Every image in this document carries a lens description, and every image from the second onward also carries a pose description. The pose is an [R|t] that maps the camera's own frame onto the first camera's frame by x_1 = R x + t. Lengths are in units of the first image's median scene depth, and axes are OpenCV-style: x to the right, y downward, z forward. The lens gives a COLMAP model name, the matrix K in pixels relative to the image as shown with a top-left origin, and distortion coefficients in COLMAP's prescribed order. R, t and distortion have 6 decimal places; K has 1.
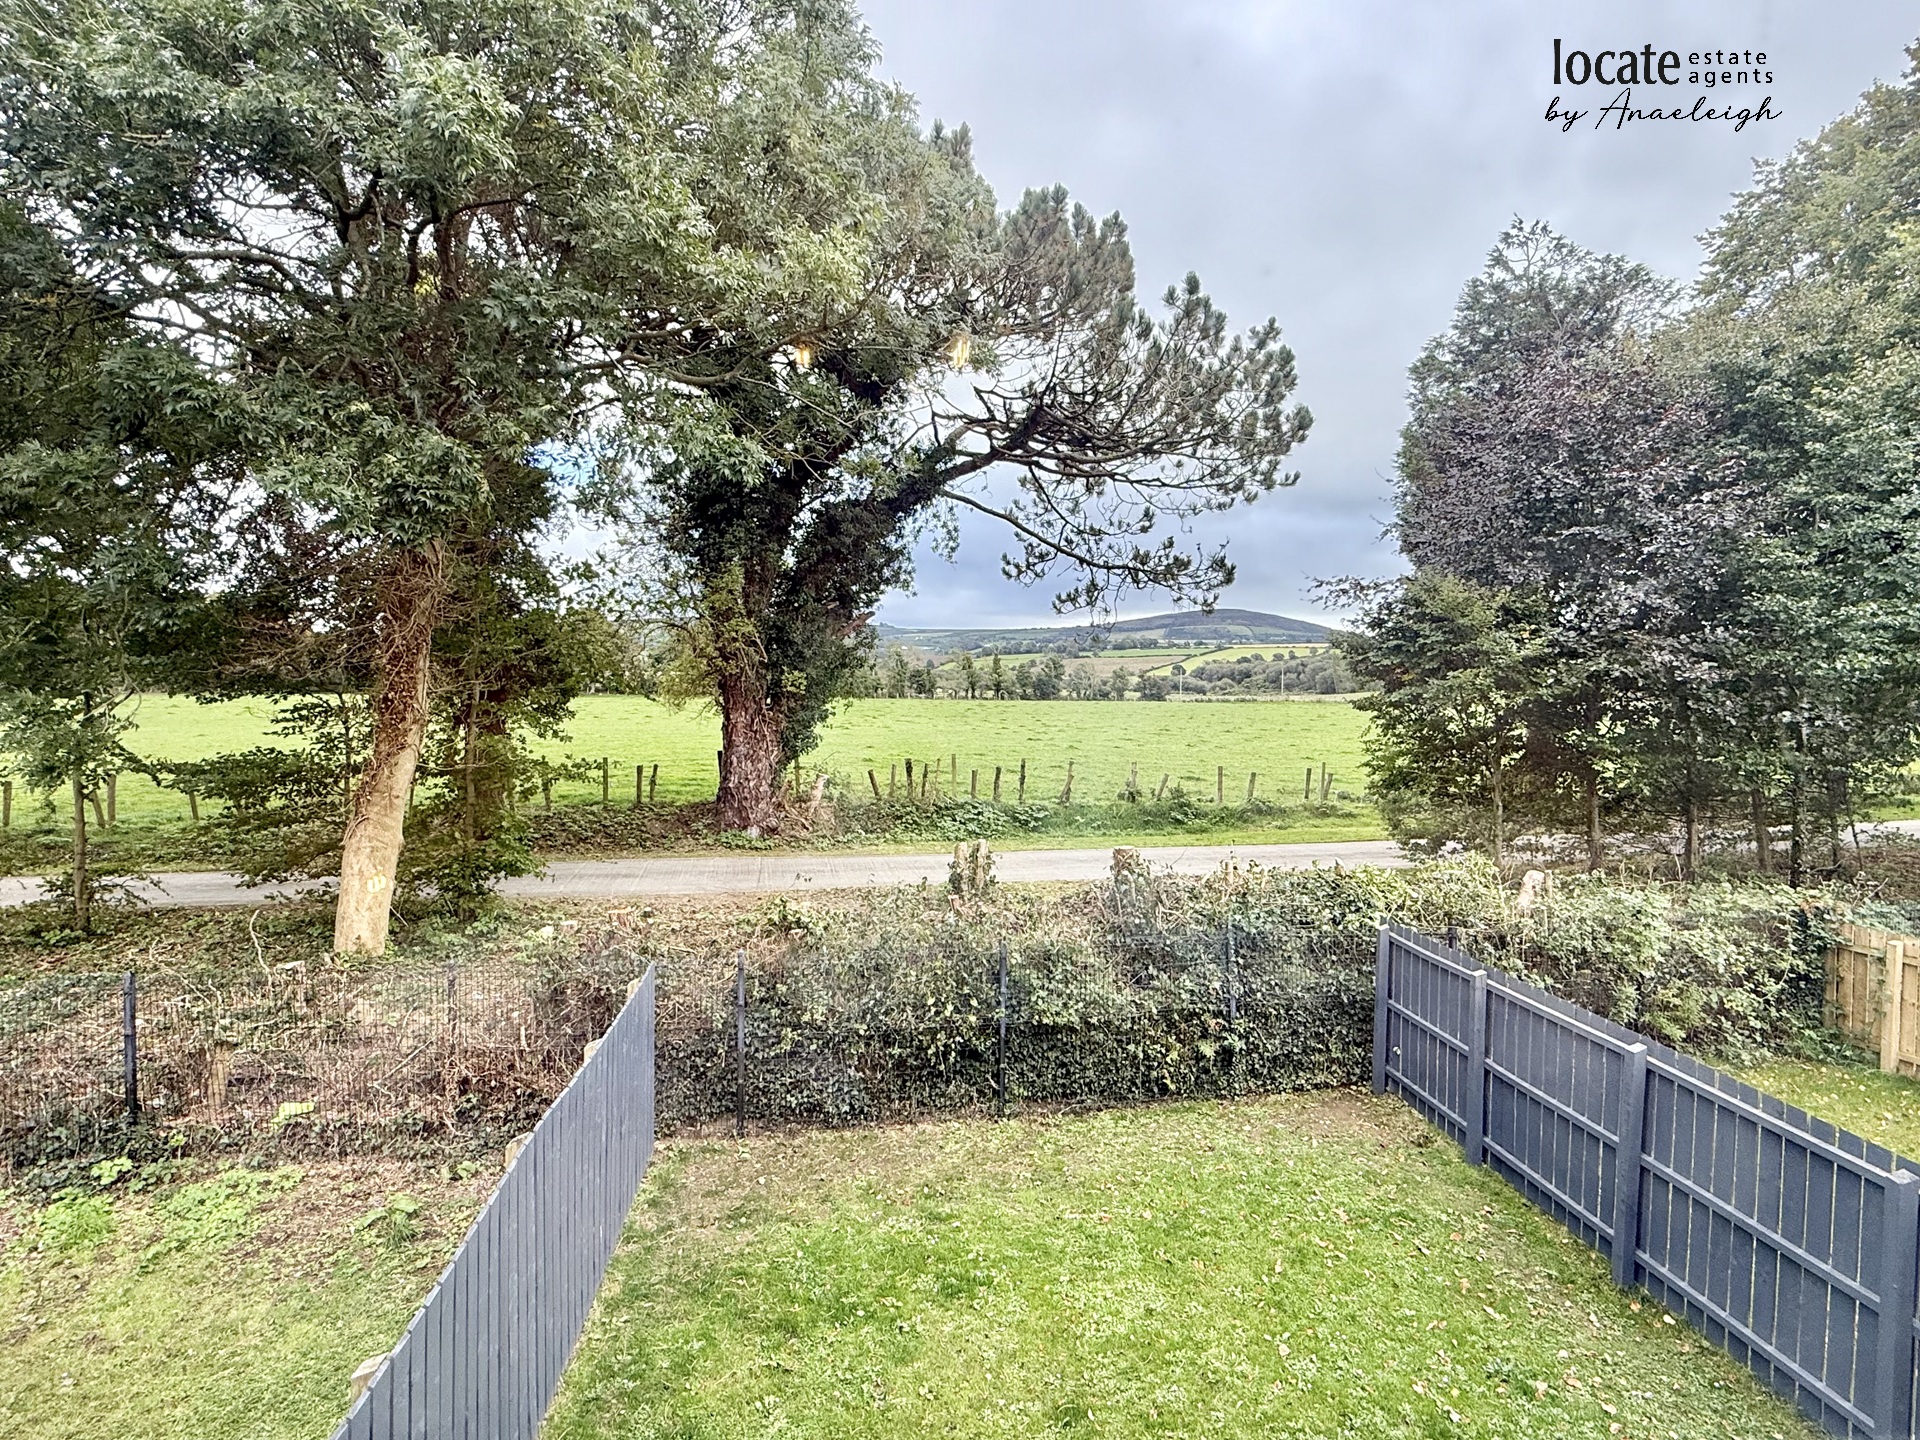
lens RADIAL K [[1007.0, 0, 960.0], [0, 1007.0, 720.0], [0, 0, 1]] dist [0.000501, 0.000105]
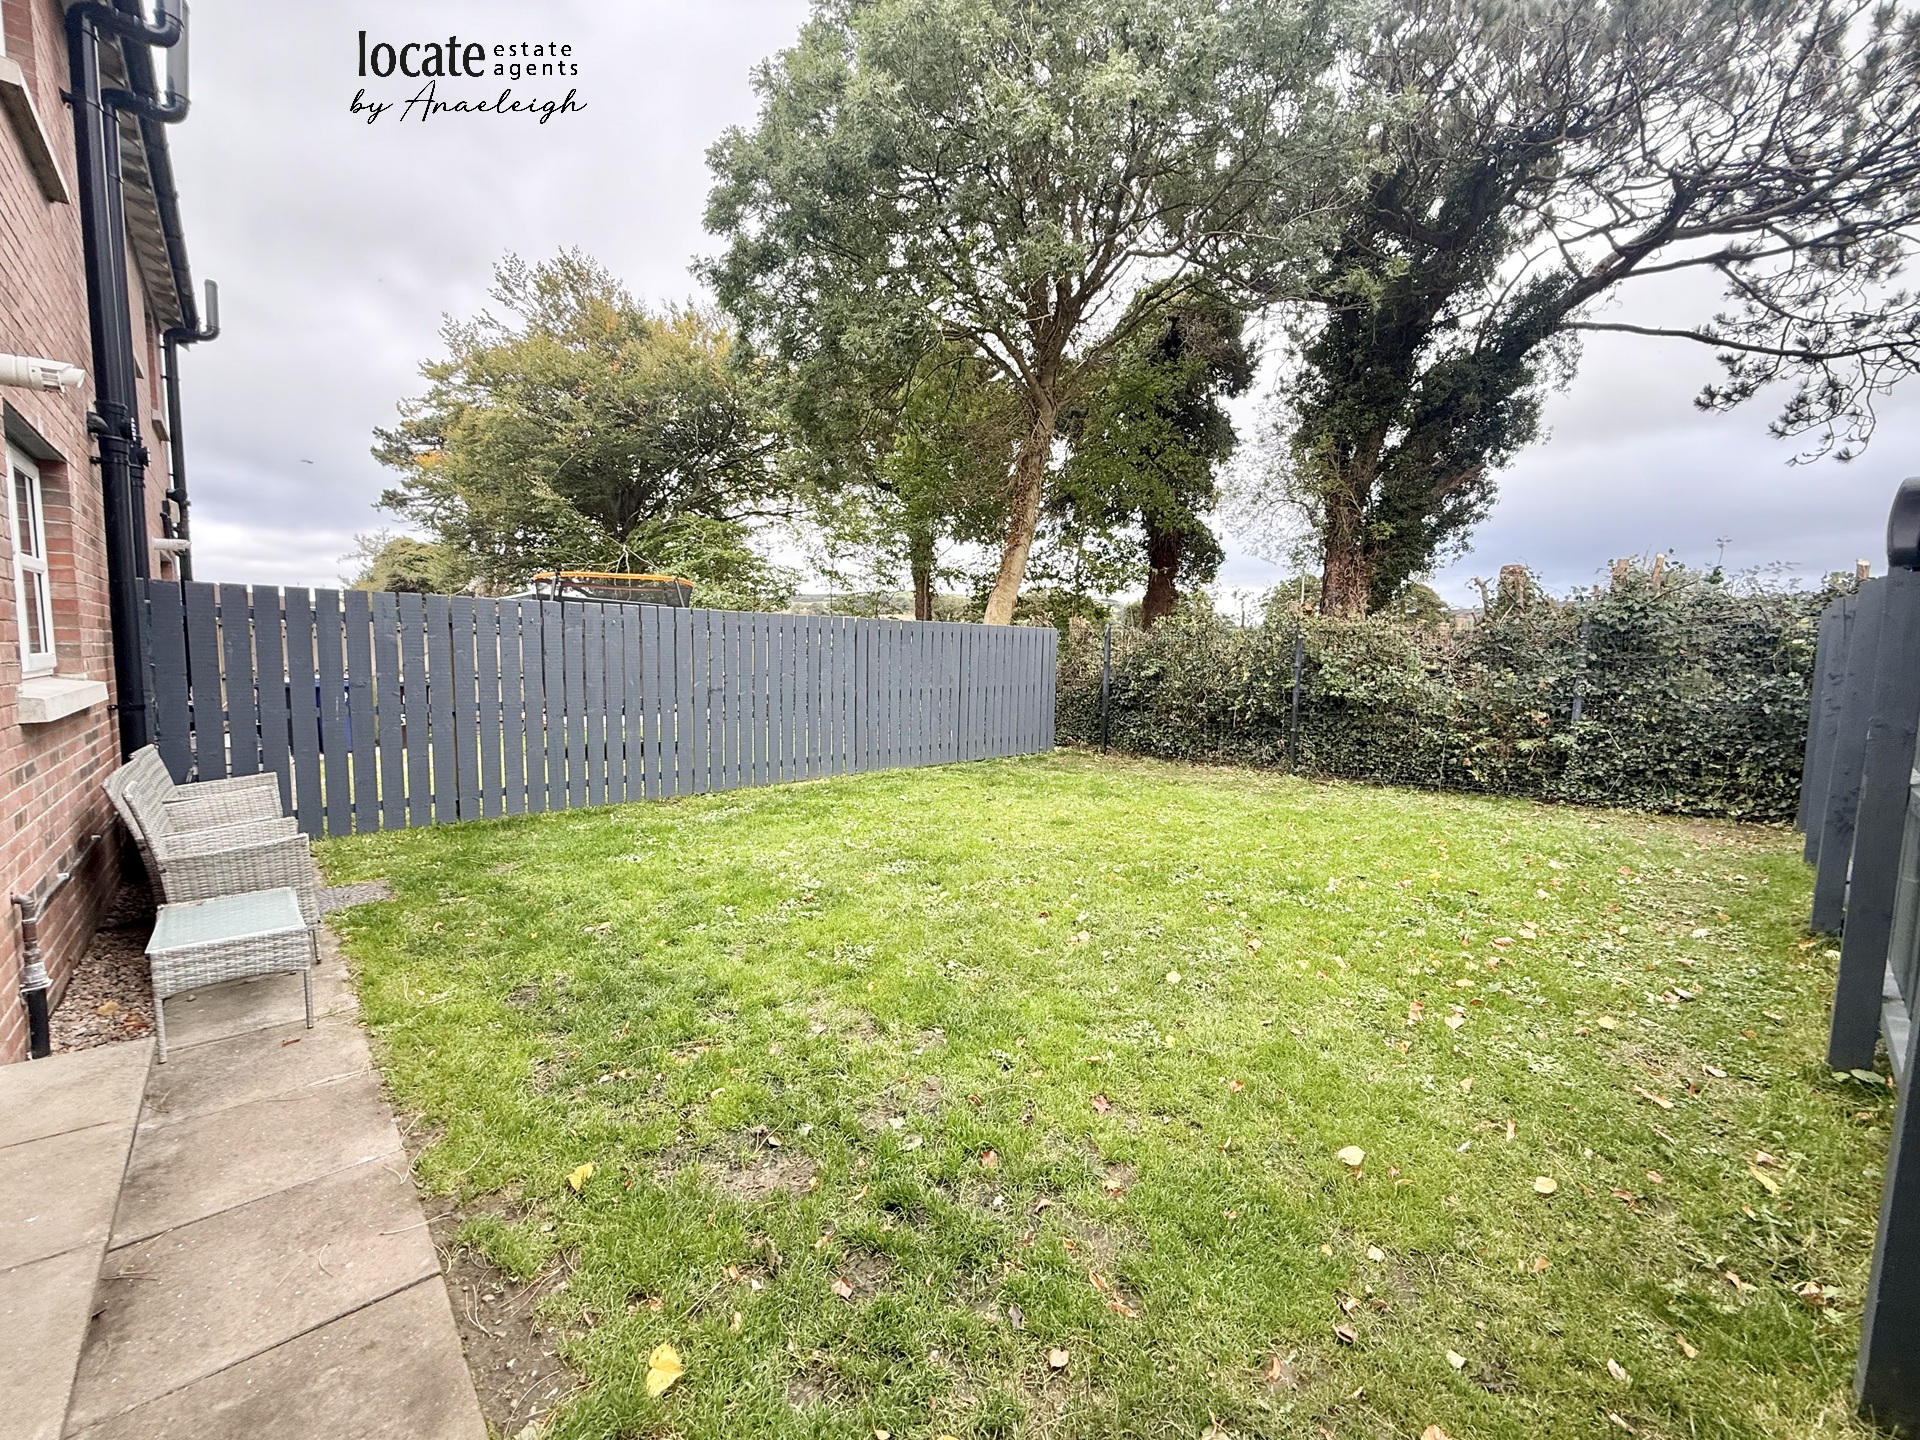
lens RADIAL K [[760.5, 0, 951.2], [0, 760.5, 721.0], [0, 0, 1]] dist [0.001574, 0.000267]
pose [[0.582808, 0.074261, -0.809210, 0.272286], [-0.054634, 0.997143, 0.052159, 0.161236], [0.810771, 0.013812, 0.585200, 0.087972]]
